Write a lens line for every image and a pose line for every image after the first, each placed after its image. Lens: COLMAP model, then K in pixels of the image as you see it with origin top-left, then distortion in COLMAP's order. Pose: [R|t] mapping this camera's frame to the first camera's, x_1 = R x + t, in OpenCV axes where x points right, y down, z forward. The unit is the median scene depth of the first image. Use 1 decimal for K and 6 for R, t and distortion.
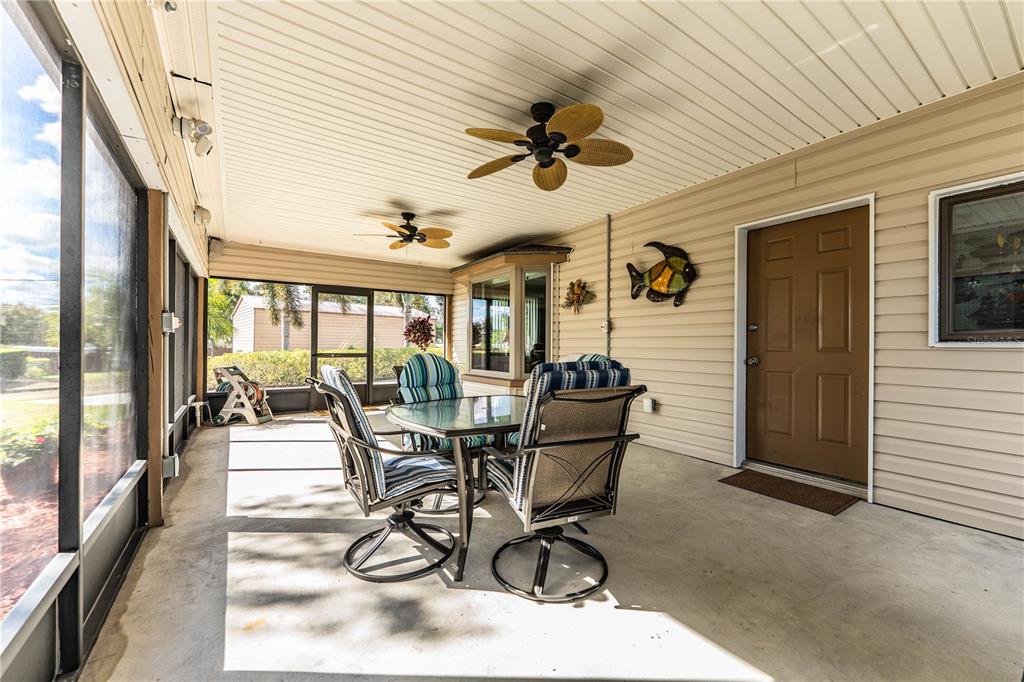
lens RADIAL K [[409.6, 0, 511.3], [0, 409.6, 344.2], [0, 0, 1]] dist [0.002871, -0.002134]
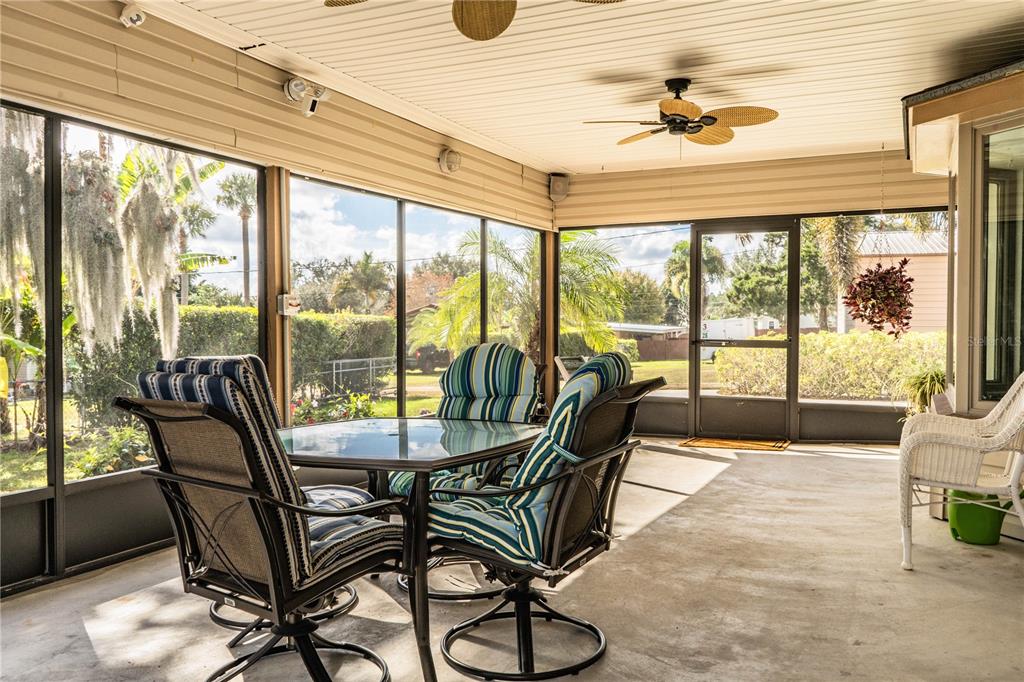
lens RADIAL K [[818.7, 0, 519.6], [0, 818.7, 335.4], [0, 0, 1]] dist [-0.012880, 0.016596]
pose [[0.501945, 0.011731, -0.864820, 0.854617], [0.005427, 0.999846, 0.016713, -0.008901], [0.864883, -0.013082, 0.501804, 0.432231]]
